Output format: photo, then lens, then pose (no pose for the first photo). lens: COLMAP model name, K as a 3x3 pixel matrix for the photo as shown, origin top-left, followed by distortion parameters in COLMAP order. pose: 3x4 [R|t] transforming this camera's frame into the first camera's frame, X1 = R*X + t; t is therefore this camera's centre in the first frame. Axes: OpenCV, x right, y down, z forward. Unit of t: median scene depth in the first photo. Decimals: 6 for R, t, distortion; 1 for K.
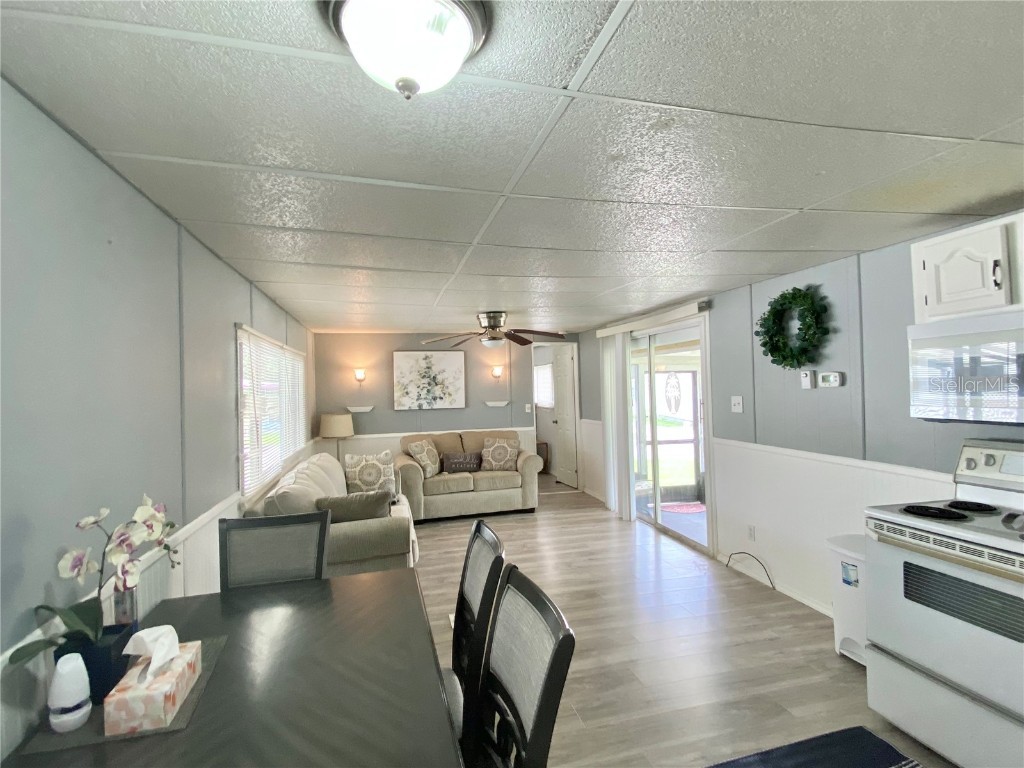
lens RADIAL K [[498.8, 0, 510.2], [0, 498.8, 384.2], [0, 0, 1]] dist [0.044808, -0.030562]
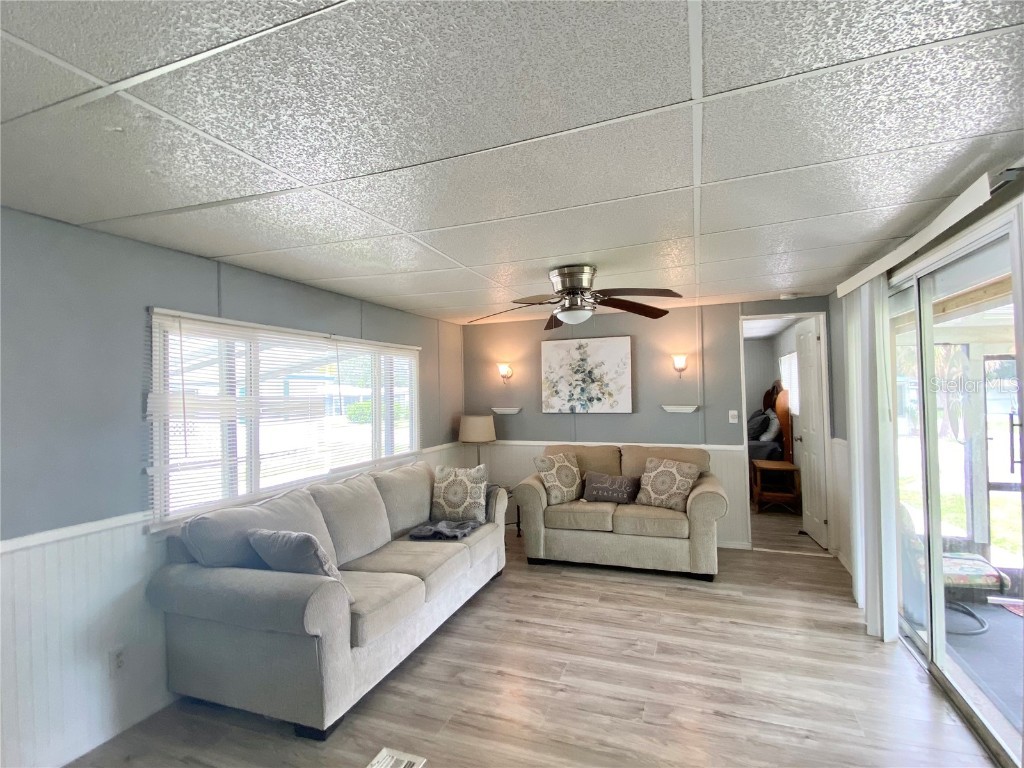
lens RADIAL K [[498.8, 0, 510.2], [0, 498.8, 384.2], [0, 0, 1]] dist [0.044808, -0.030562]
pose [[0.821402, 0.000623, -0.570349, 0.192531], [0.000300, 0.999999, 0.001525, 0.003867], [0.570350, -0.001424, 0.821401, 0.309948]]
